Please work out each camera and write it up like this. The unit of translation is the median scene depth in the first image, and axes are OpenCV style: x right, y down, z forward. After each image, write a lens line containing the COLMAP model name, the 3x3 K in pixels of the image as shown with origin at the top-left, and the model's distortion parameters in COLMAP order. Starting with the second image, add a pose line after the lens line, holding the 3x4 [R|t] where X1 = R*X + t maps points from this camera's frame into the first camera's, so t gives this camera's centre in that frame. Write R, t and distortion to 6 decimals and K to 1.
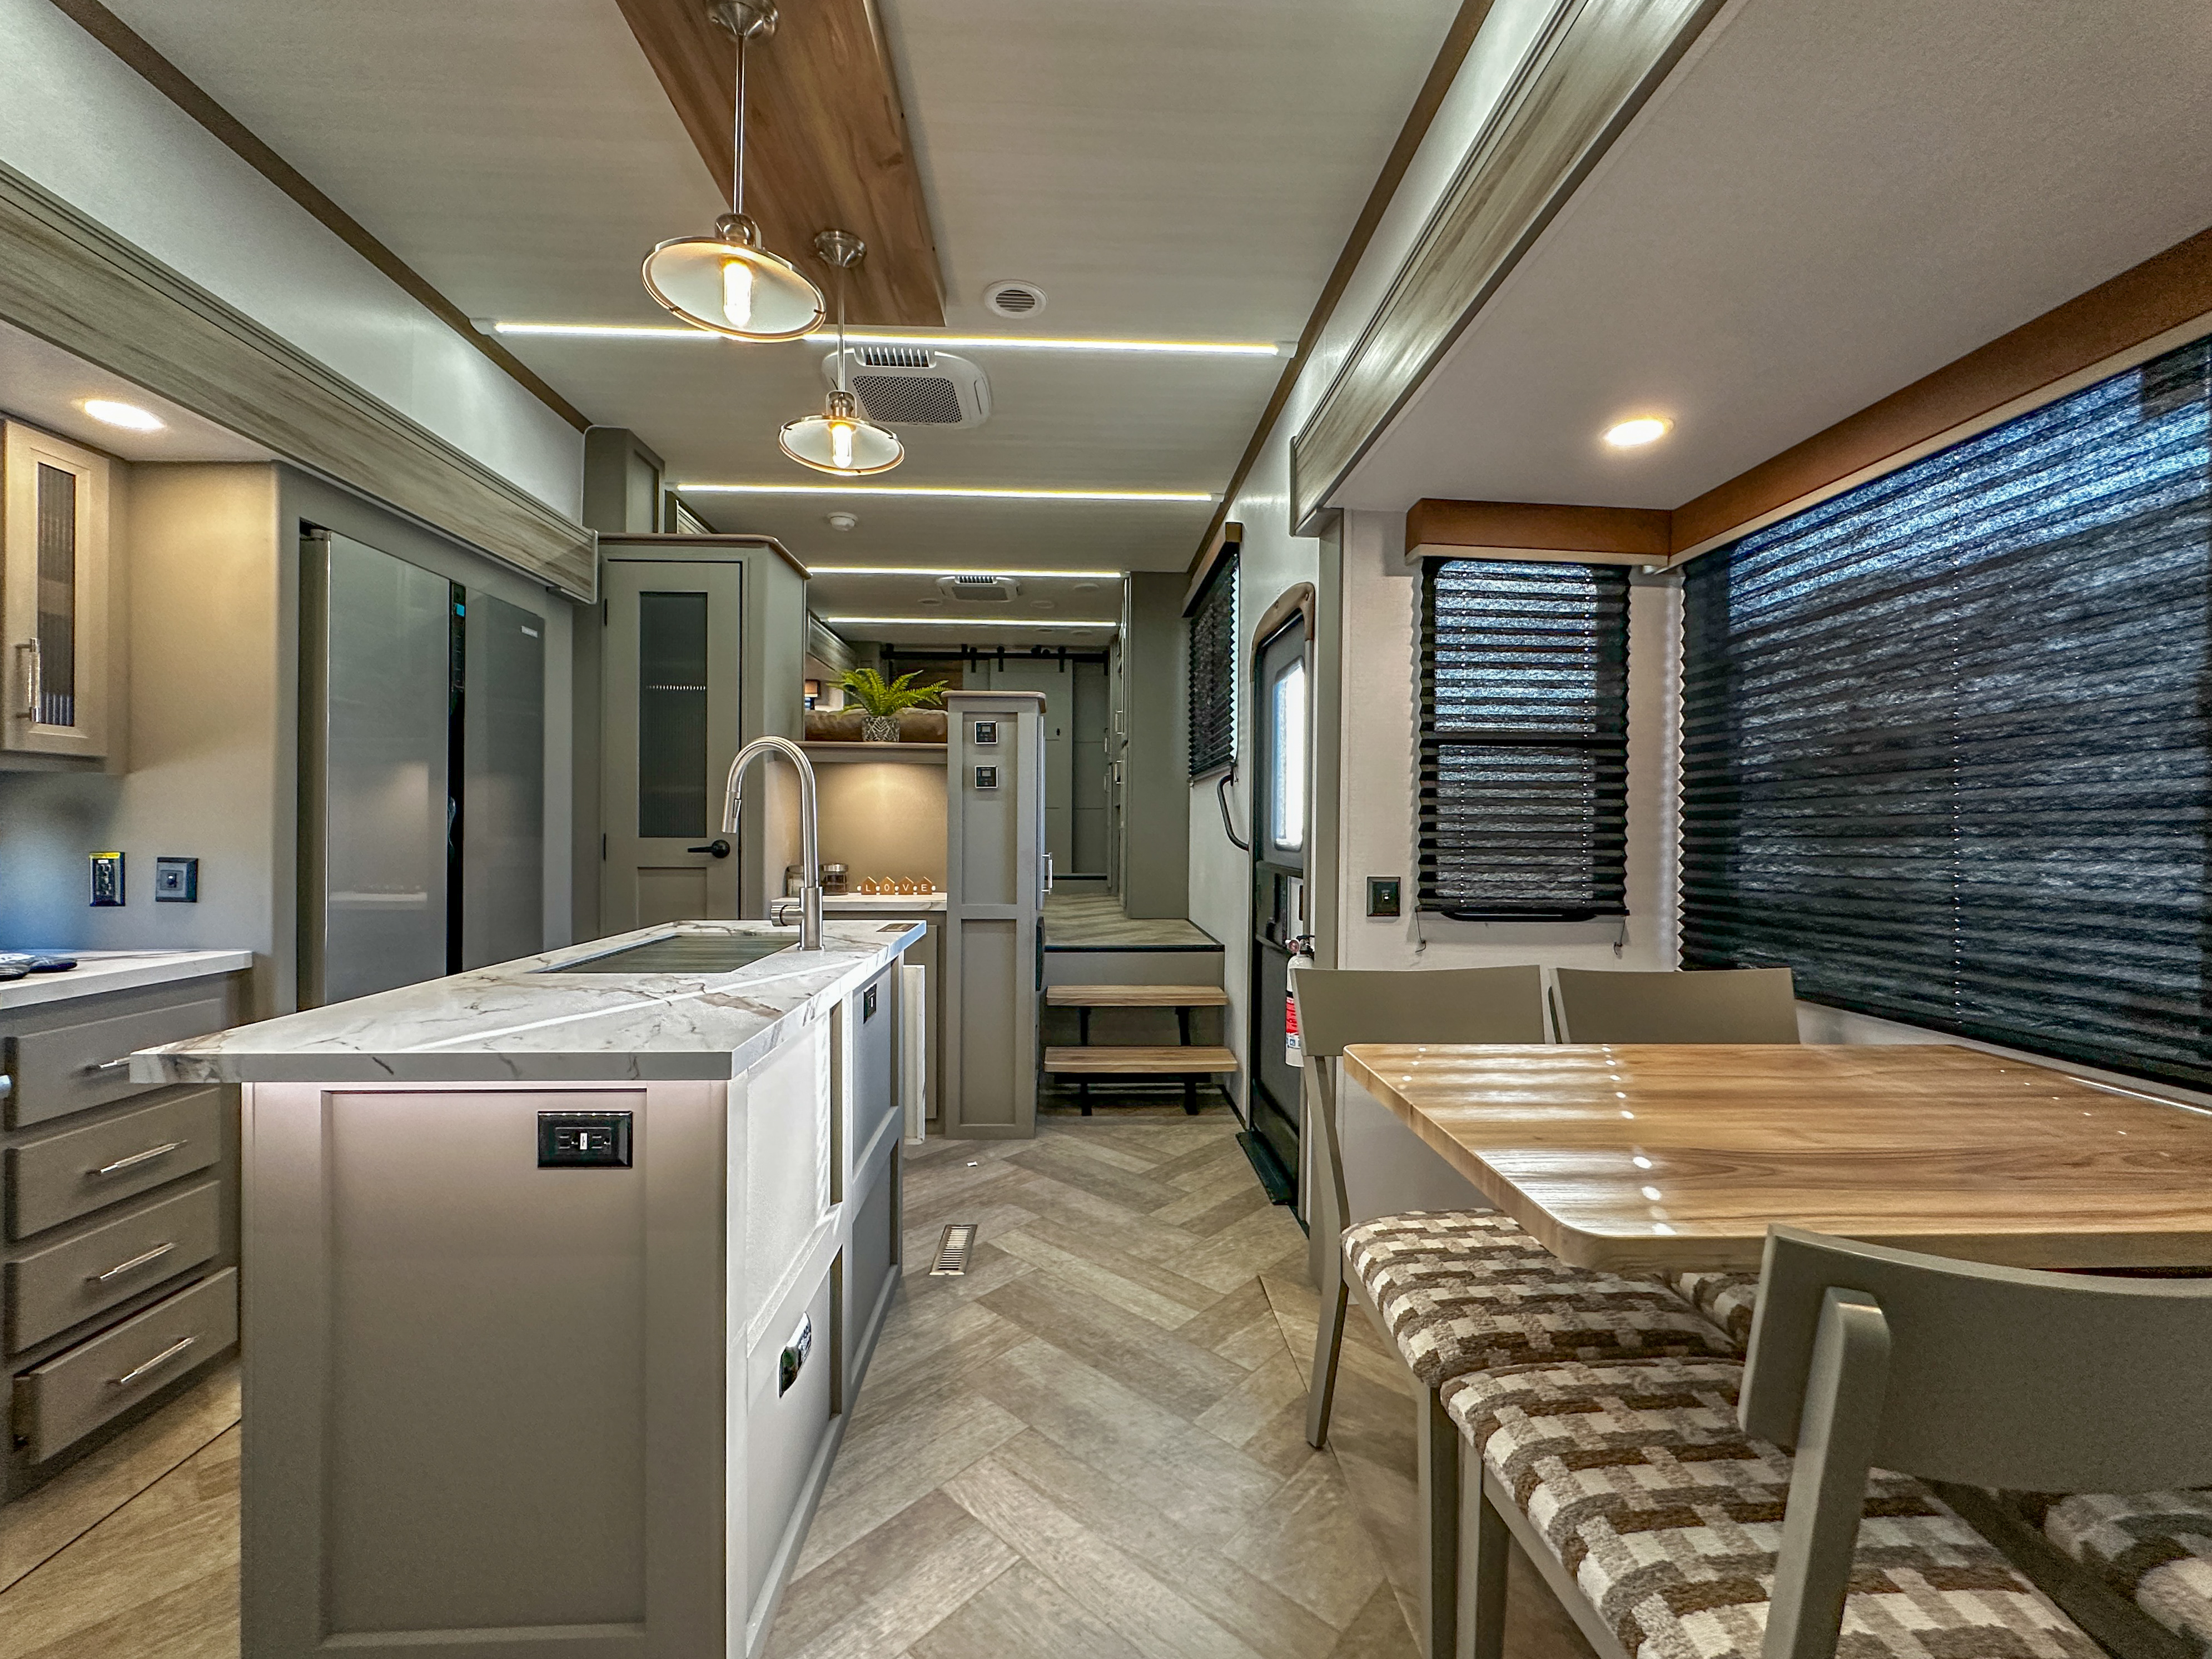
lens RADIAL K [[895.9, 0, 1101.9], [0, 895.9, 829.7], [0, 0, 1]] dist [0.001688, 0.000460]
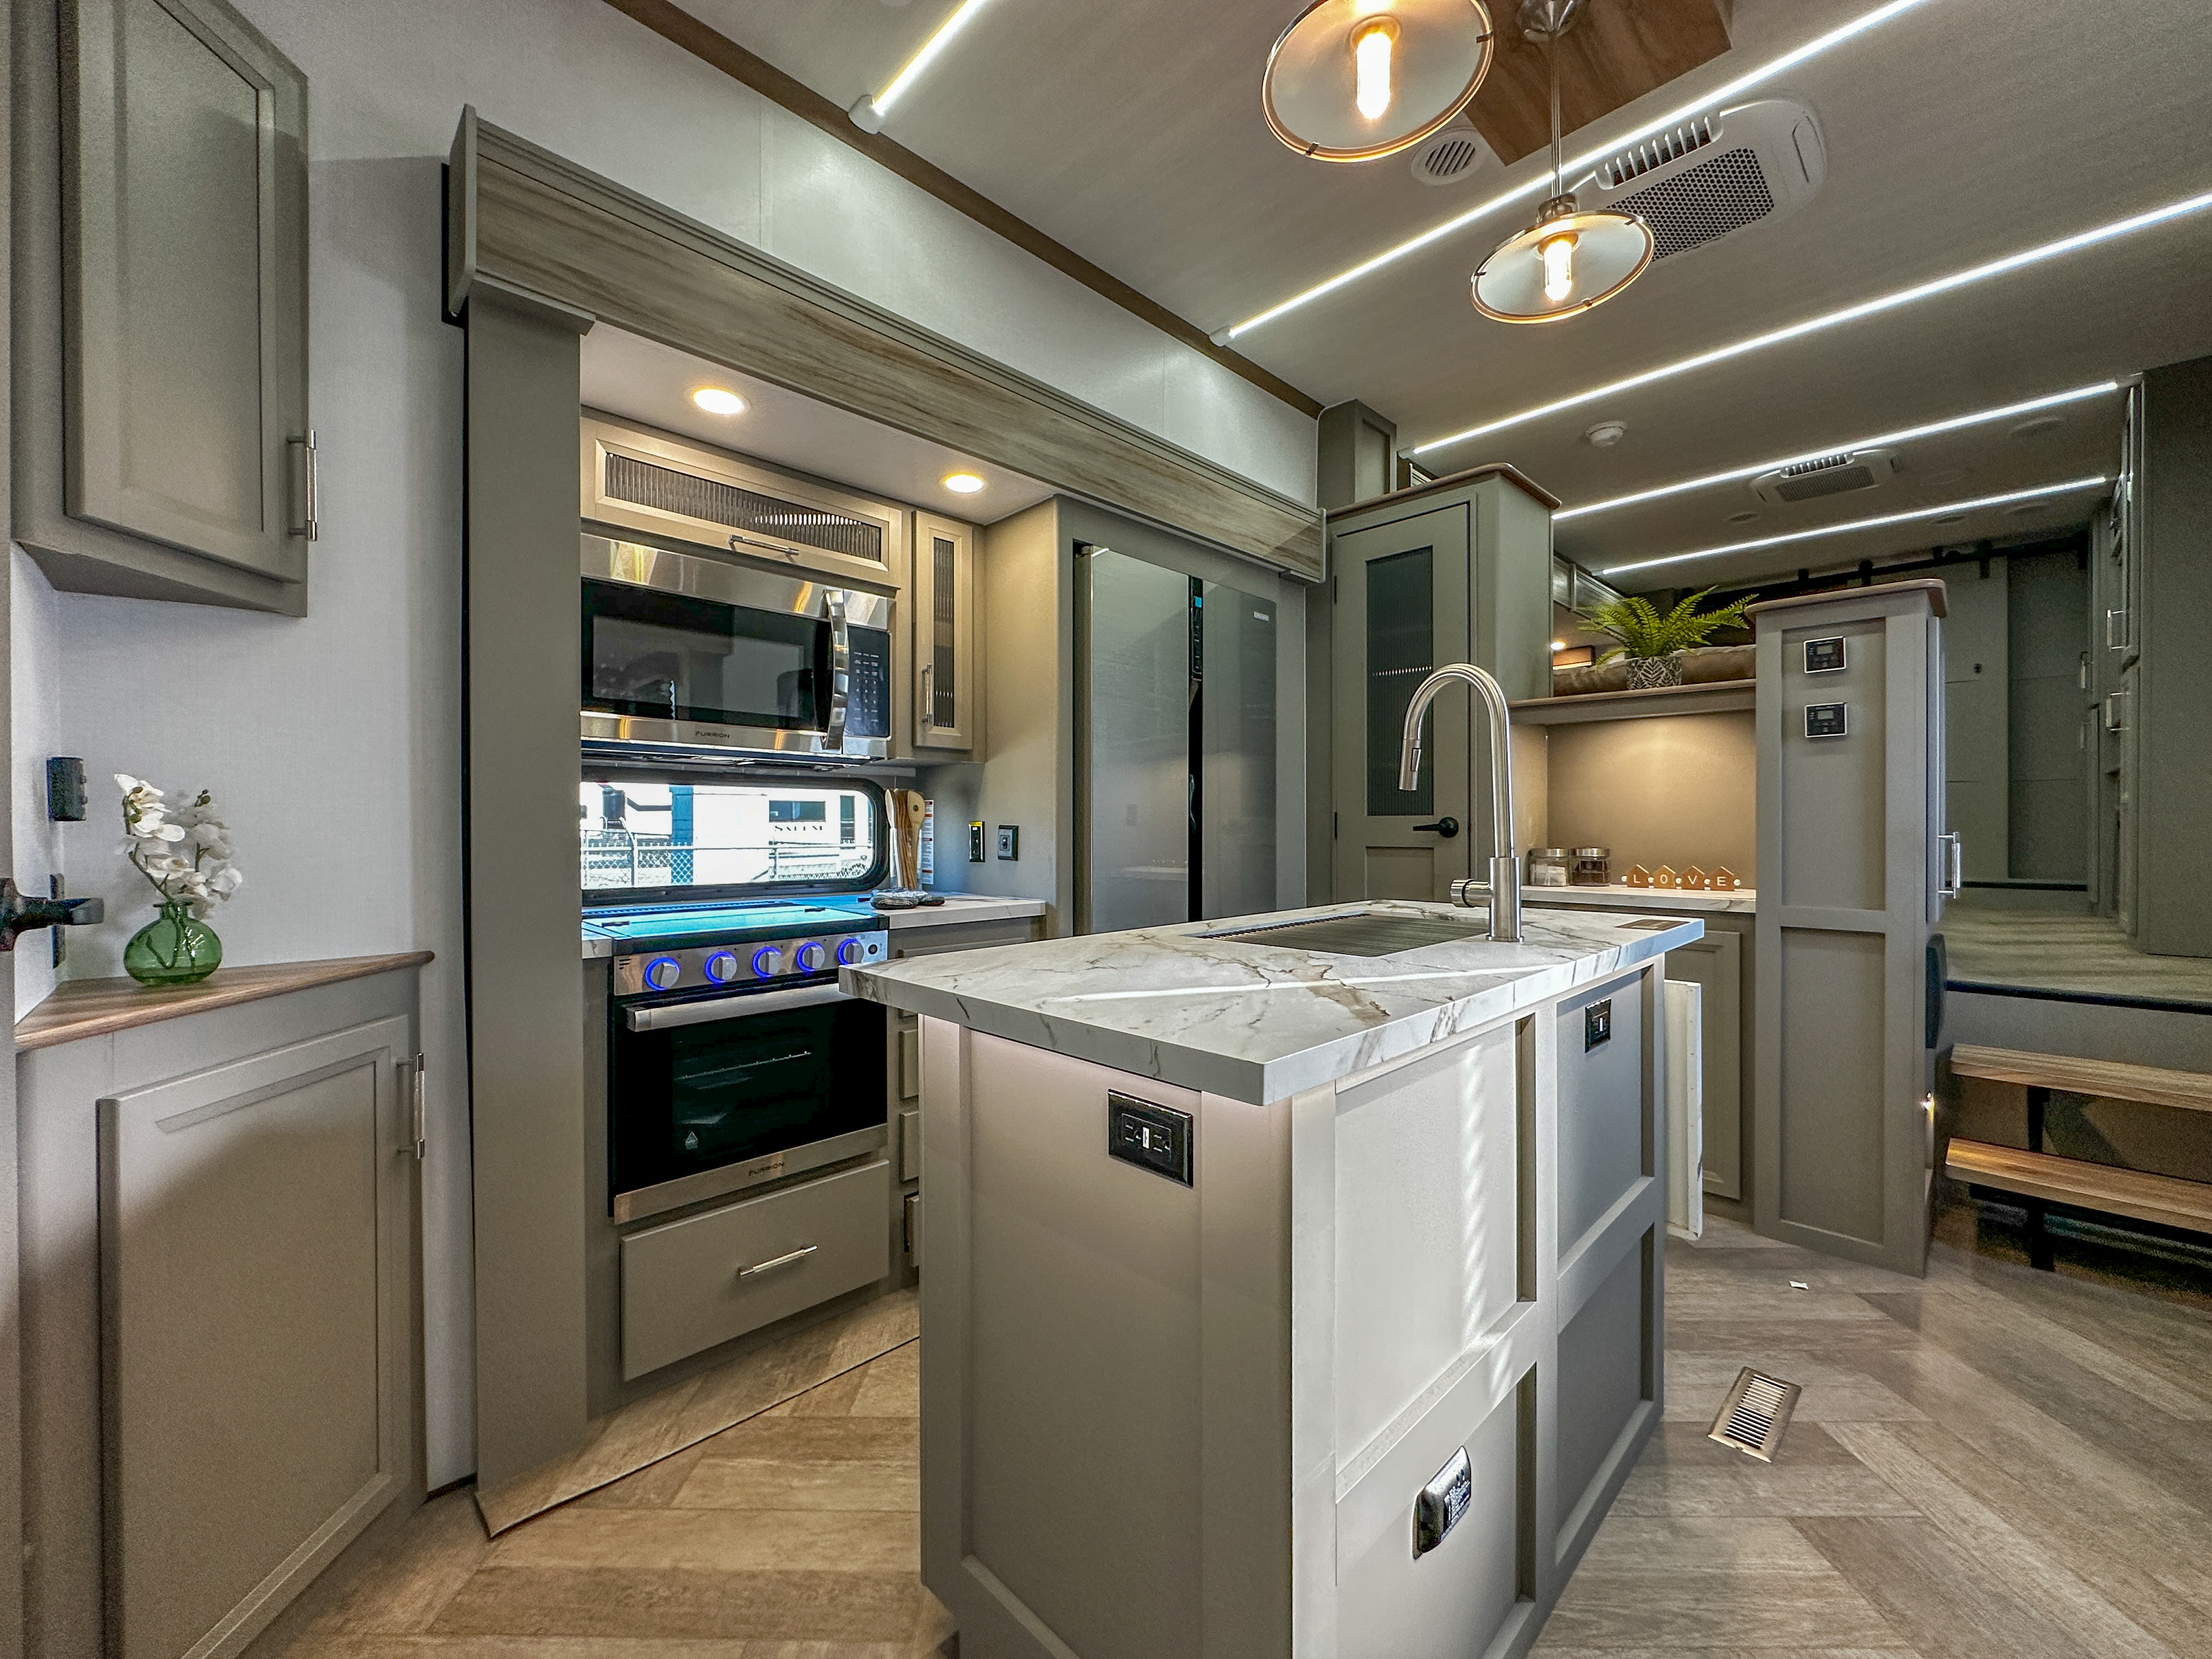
lens RADIAL K [[885.2, 0, 1106.0], [0, 885.2, 829.5], [0, 0, 1]] dist [-0.002258, 0.000328]
pose [[0.674227, -0.004092, -0.738512, -0.002860], [0.004154, 0.999990, -0.001749, 0.034628], [0.738512, -0.001888, 0.674238, 0.219214]]
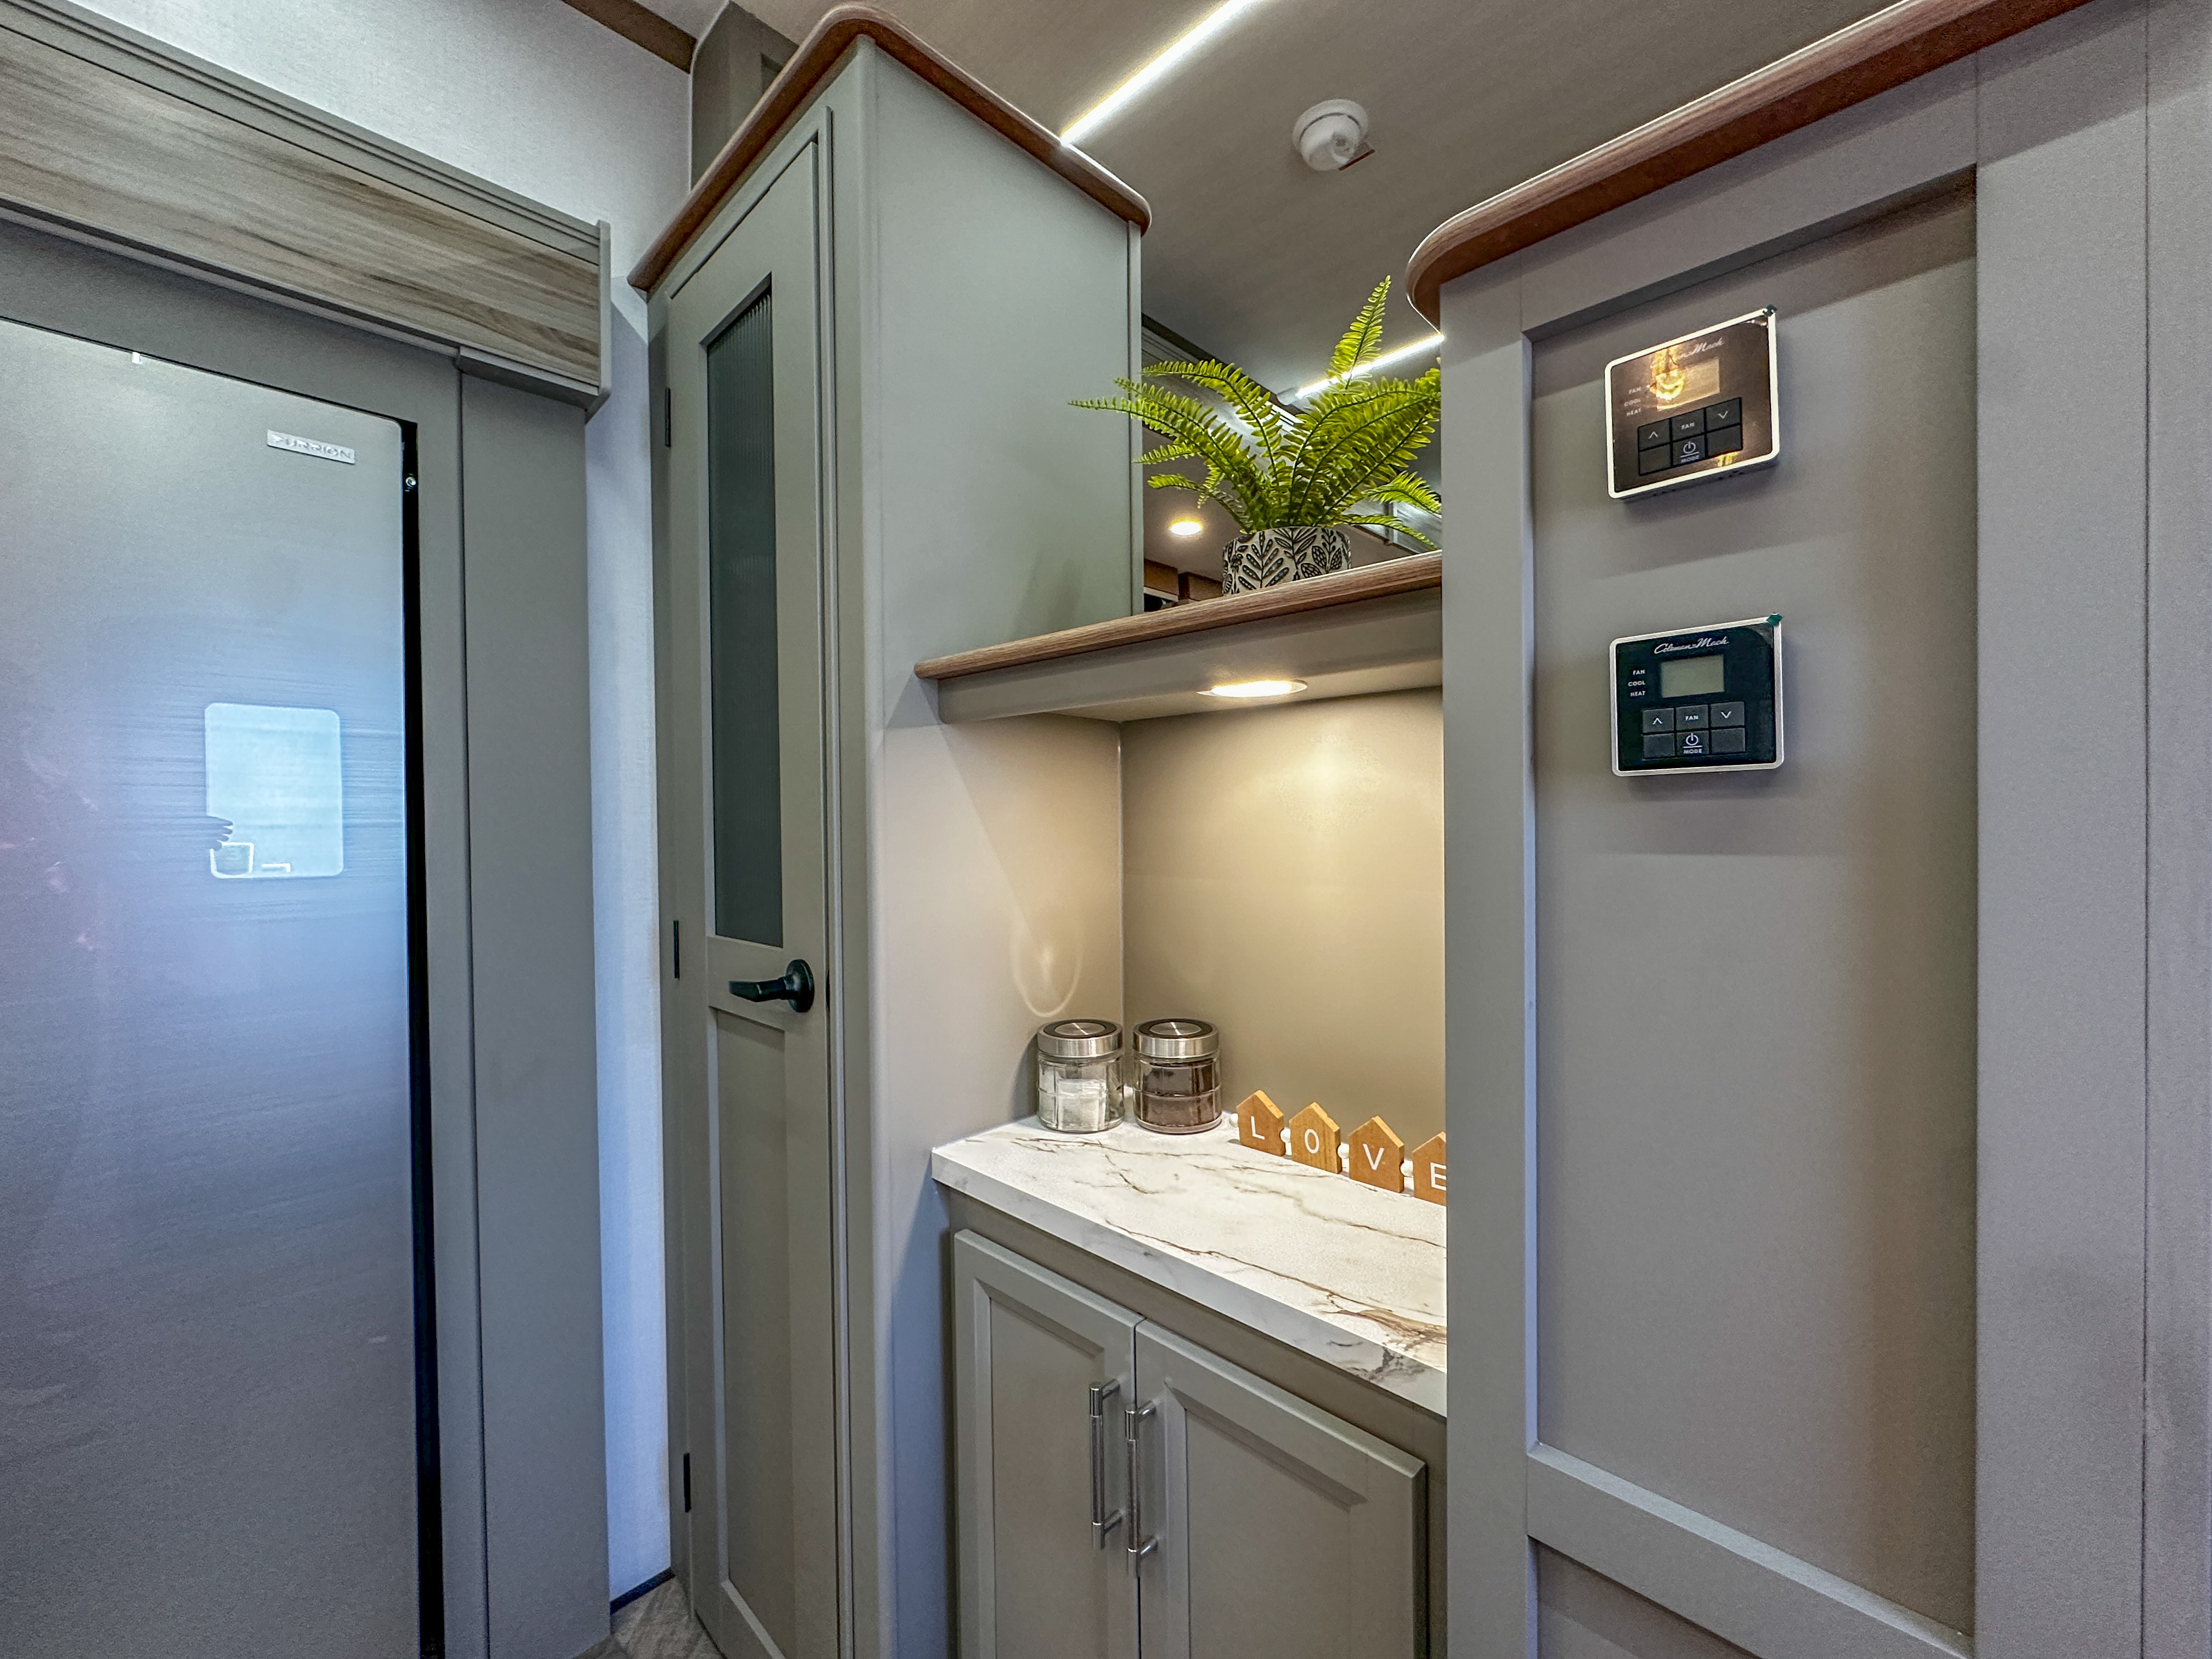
lens RADIAL K [[882.5, 0, 1104.4], [0, 882.5, 832.3], [0, 0, 1]] dist [-0.006943, 0.000041]
pose [[0.690270, -0.003313, -0.723544, -0.135117], [0.012276, 0.999899, 0.007134, -0.058235], [0.723447, -0.013806, 0.690242, 1.239193]]
